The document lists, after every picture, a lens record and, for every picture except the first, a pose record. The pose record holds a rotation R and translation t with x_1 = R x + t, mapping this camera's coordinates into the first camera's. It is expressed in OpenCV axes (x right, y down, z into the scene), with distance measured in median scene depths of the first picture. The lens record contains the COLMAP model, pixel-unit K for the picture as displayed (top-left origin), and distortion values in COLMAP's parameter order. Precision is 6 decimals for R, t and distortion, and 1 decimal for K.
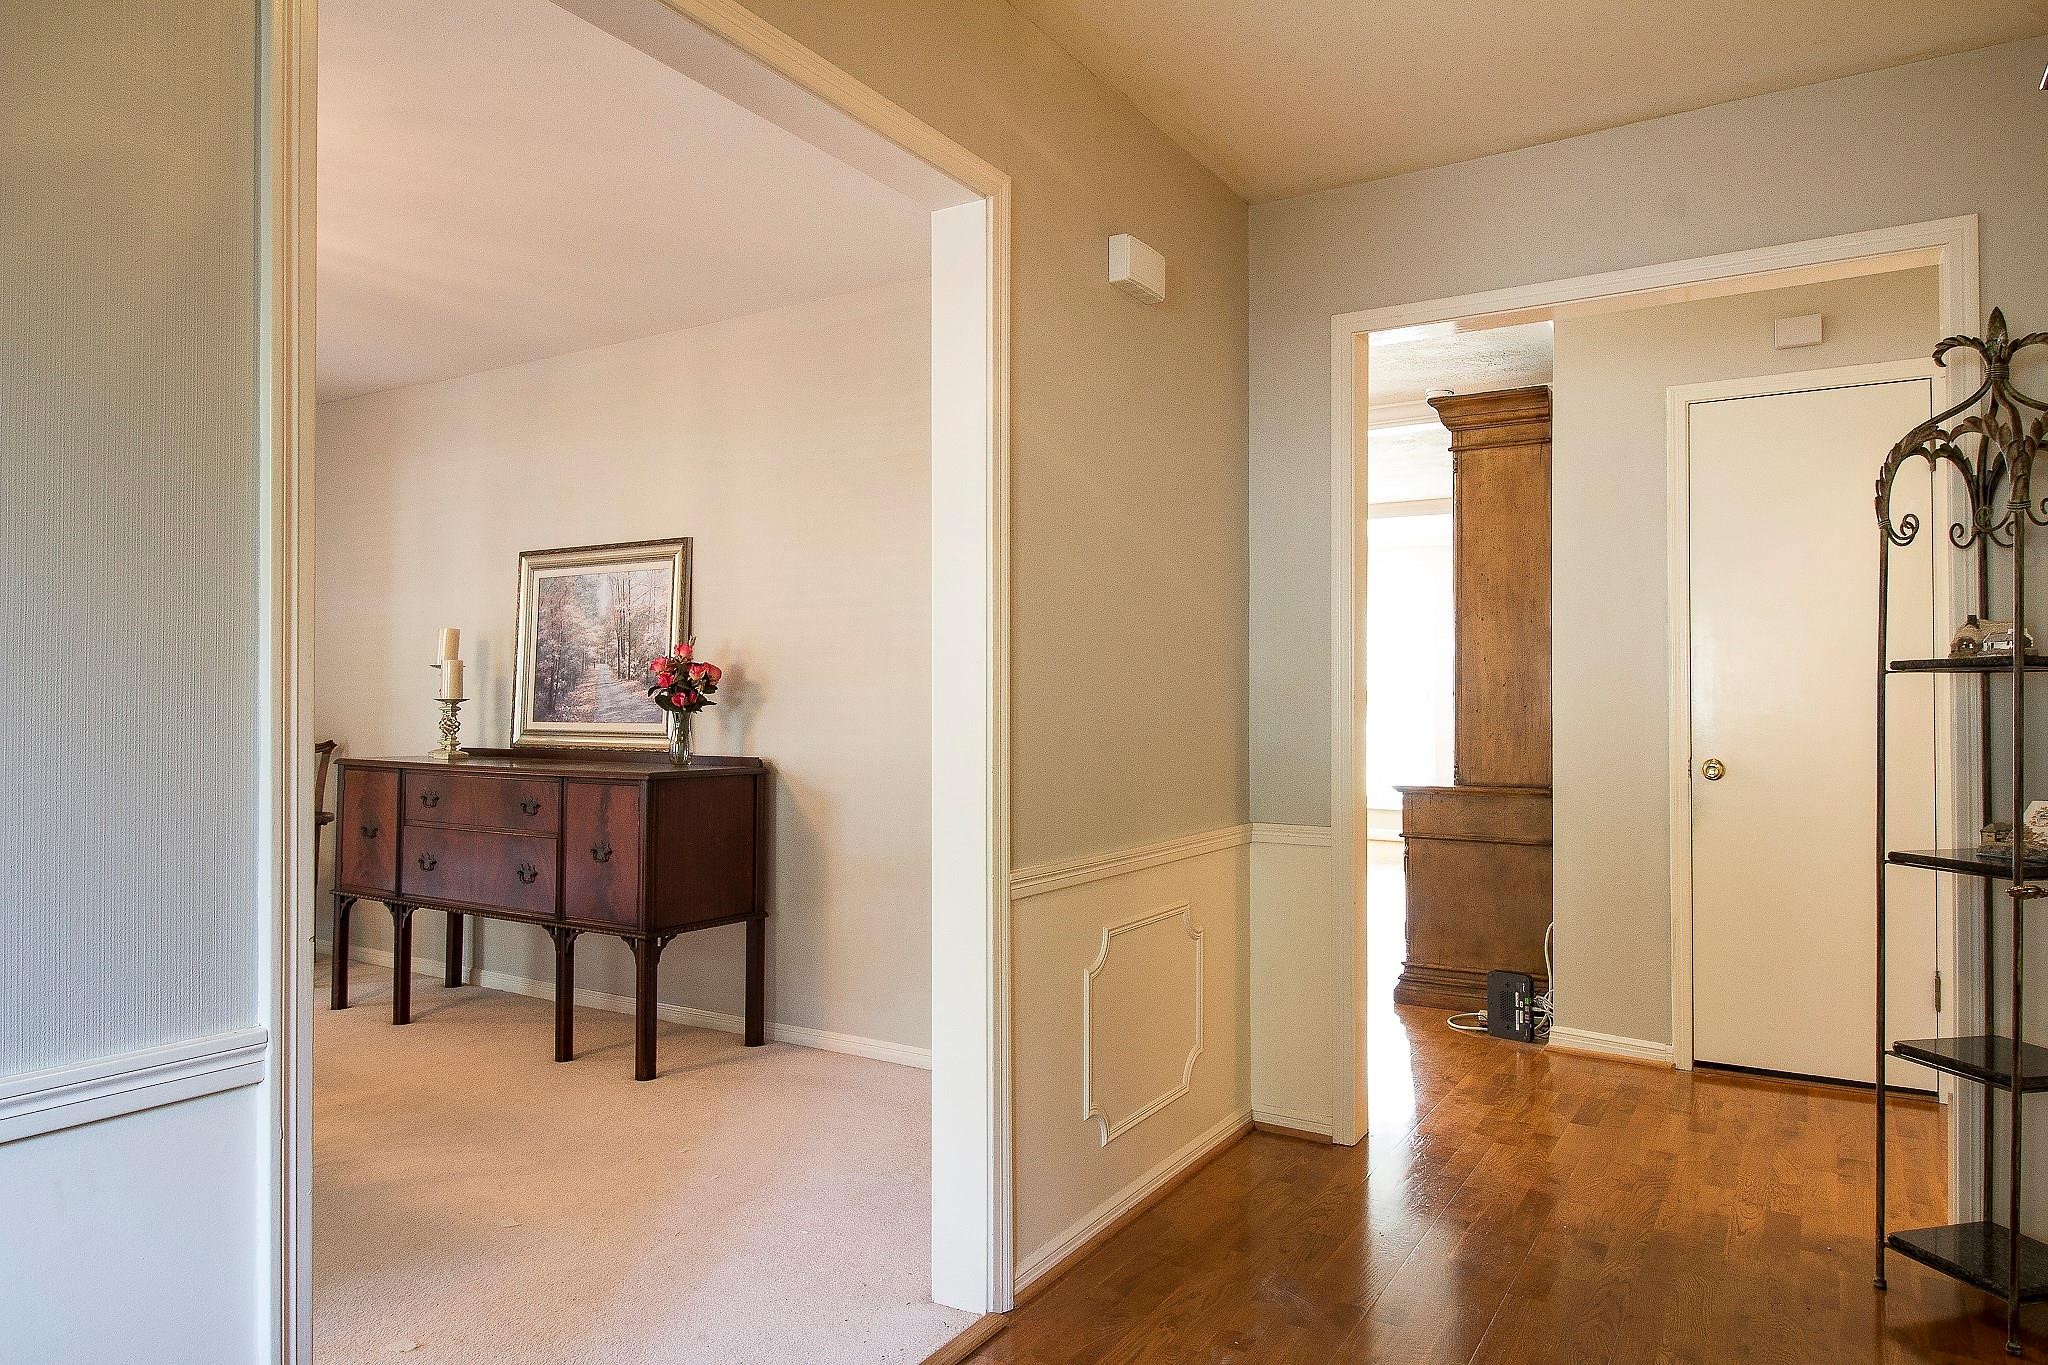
lens RADIAL K [[1276.1, 0, 1038.2], [0, 1276.1, 666.0], [0, 0, 1]] dist [-0.006272, -0.000358]
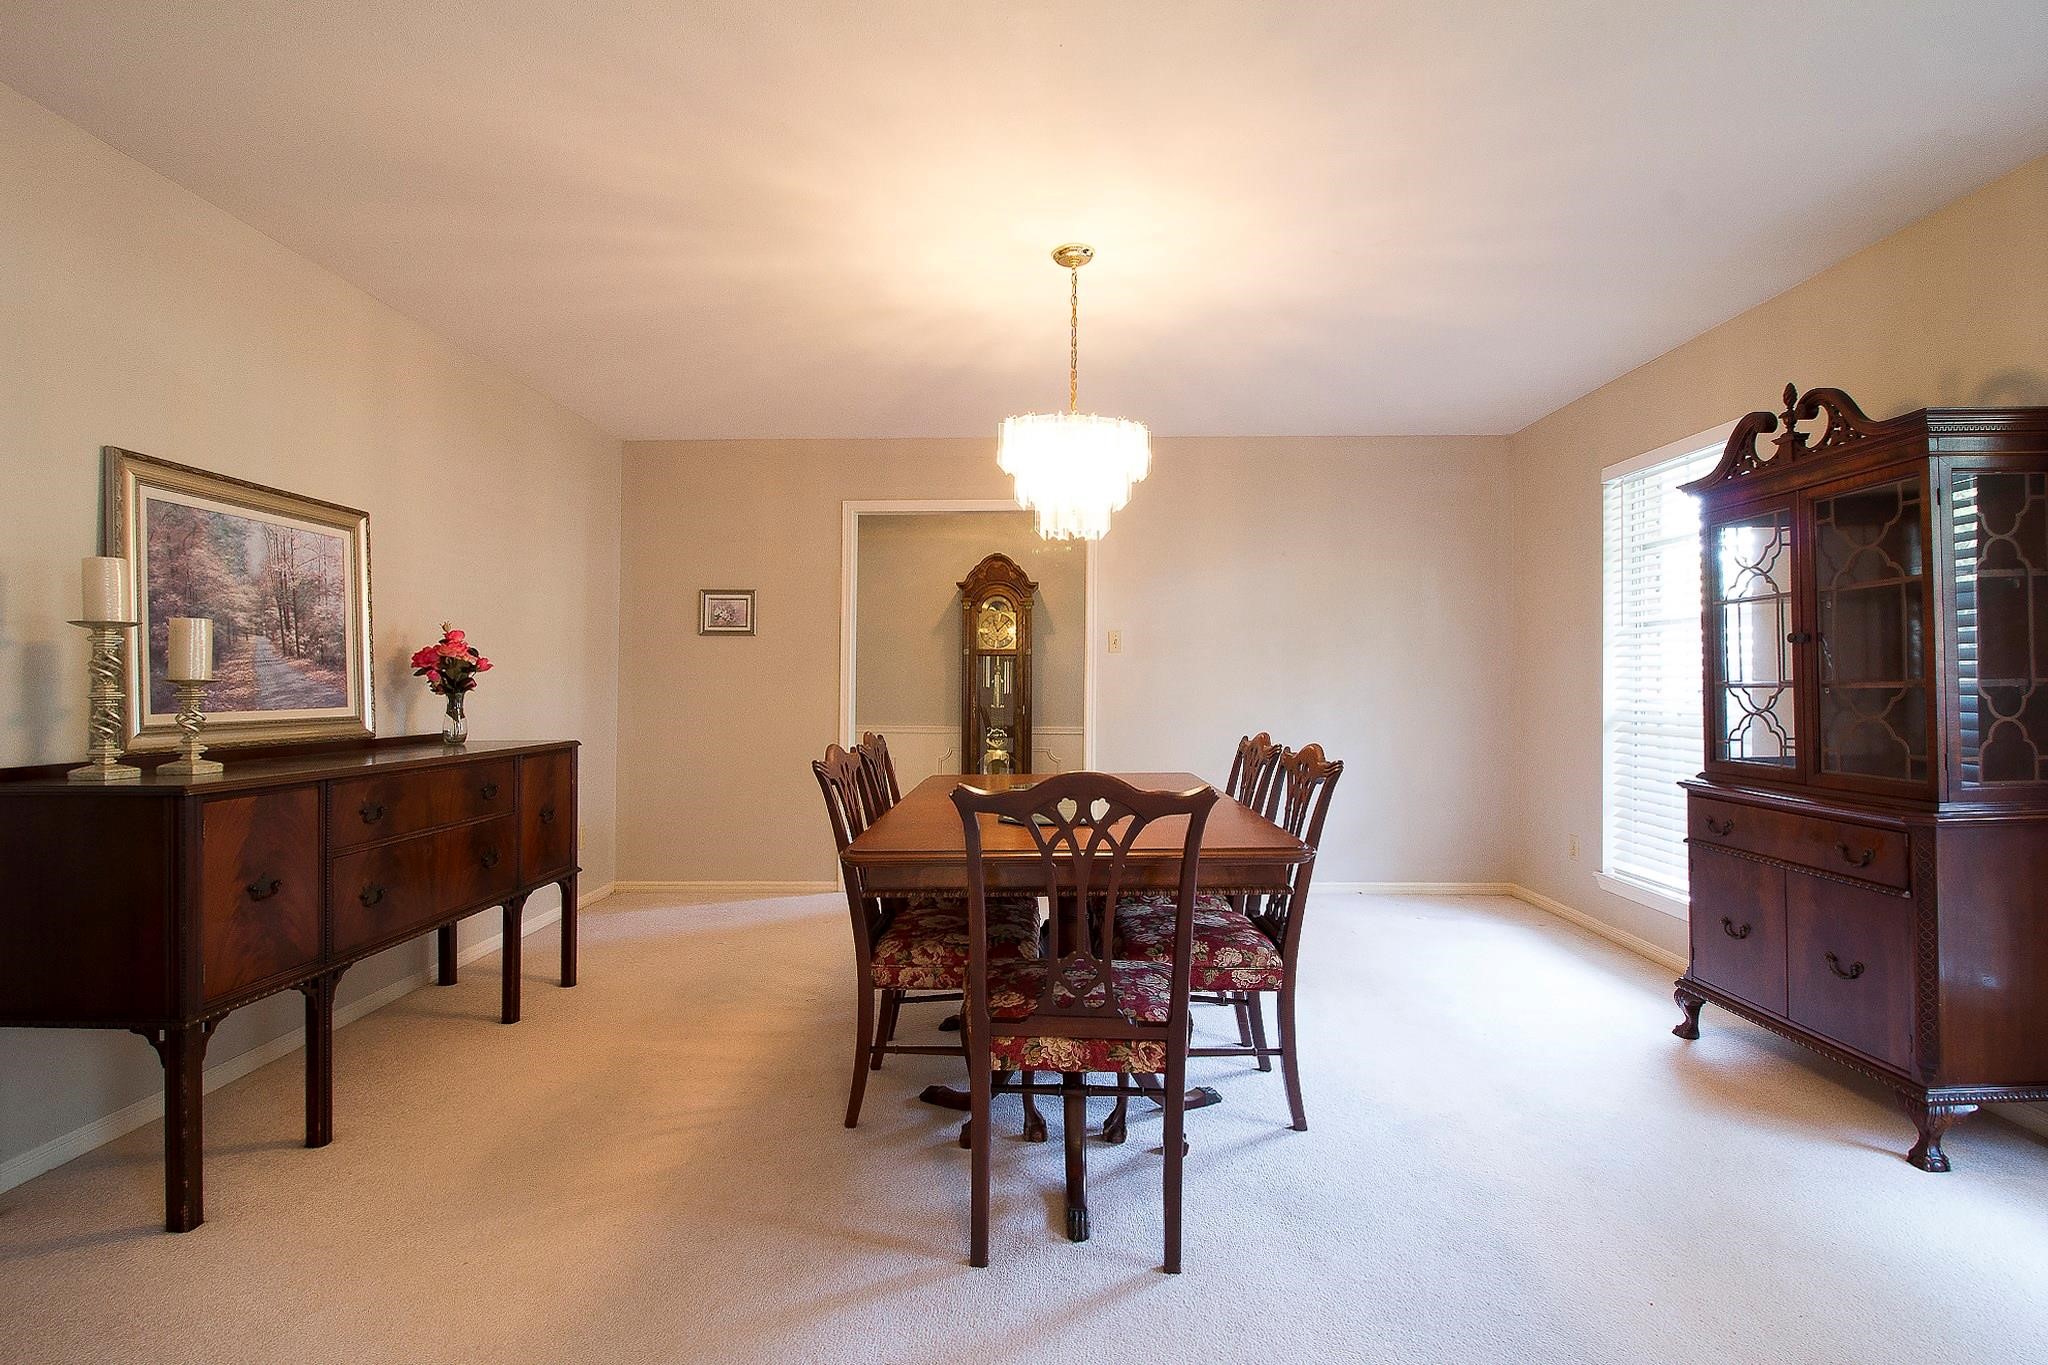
lens RADIAL K [[951.4, 0, 1023.6], [0, 951.4, 644.1], [0, 0, 1]] dist [-0.004623, -0.007833]
pose [[-0.495518, 0.034237, 0.867923, -1.111398], [-0.026668, 0.998152, -0.054600, 0.023332], [-0.868188, -0.050201, -0.493689, 0.898668]]
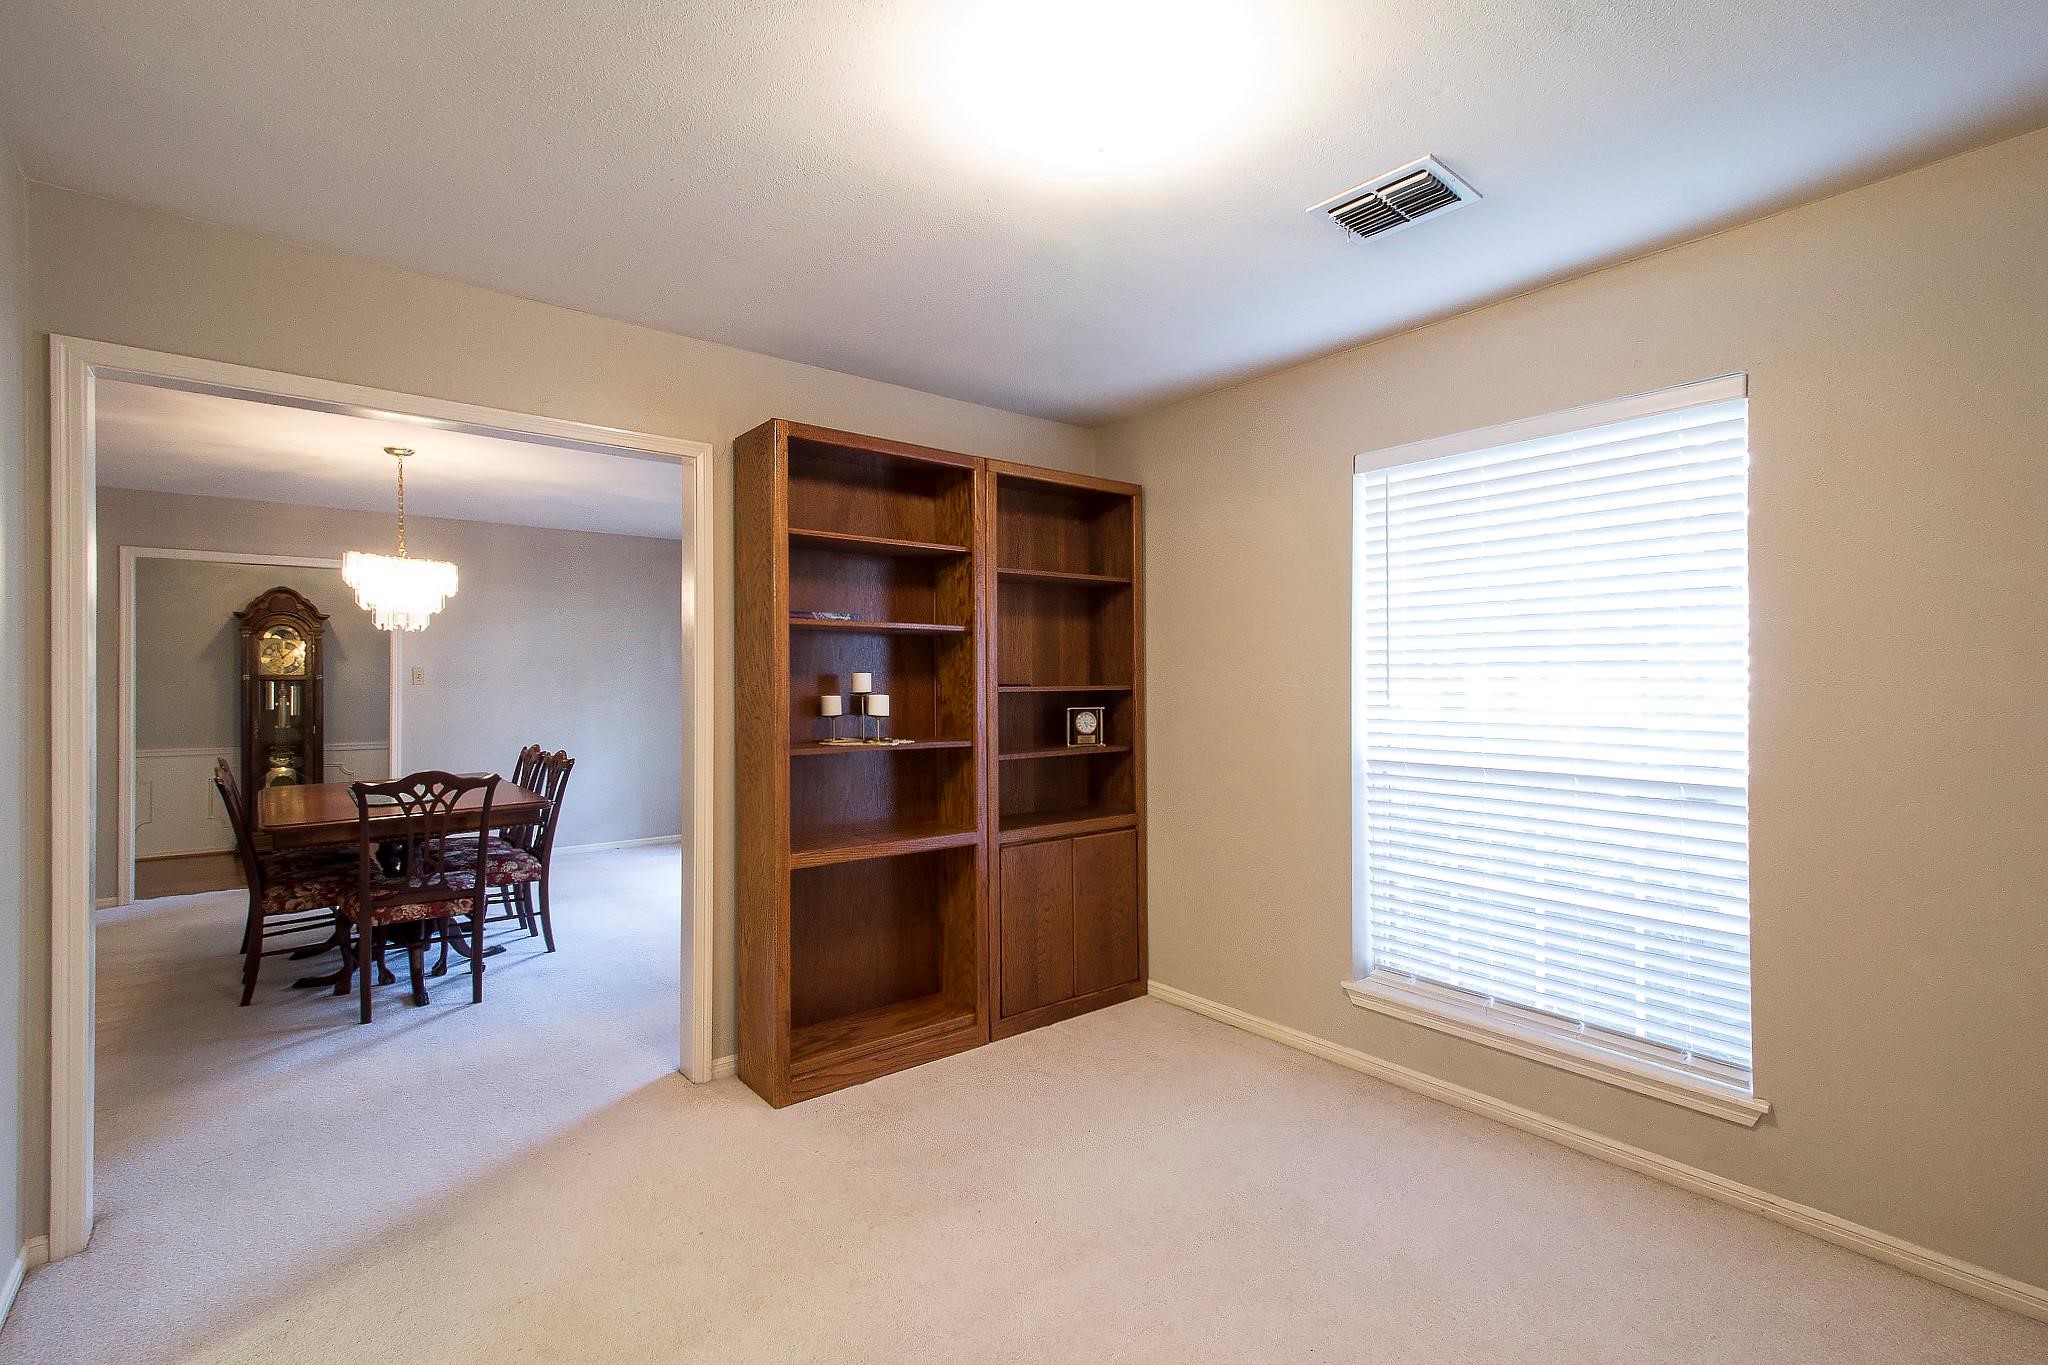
lens RADIAL K [[951.4, 0, 1052.5], [0, 951.4, 684.6], [0, 0, 1]] dist [-0.004623, -0.007833]
pose [[-0.943351, 0.000884, 0.331796, -1.556433], [-0.006179, 0.999776, -0.020230, -0.007340], [-0.331739, -0.021135, -0.943134, 1.271730]]
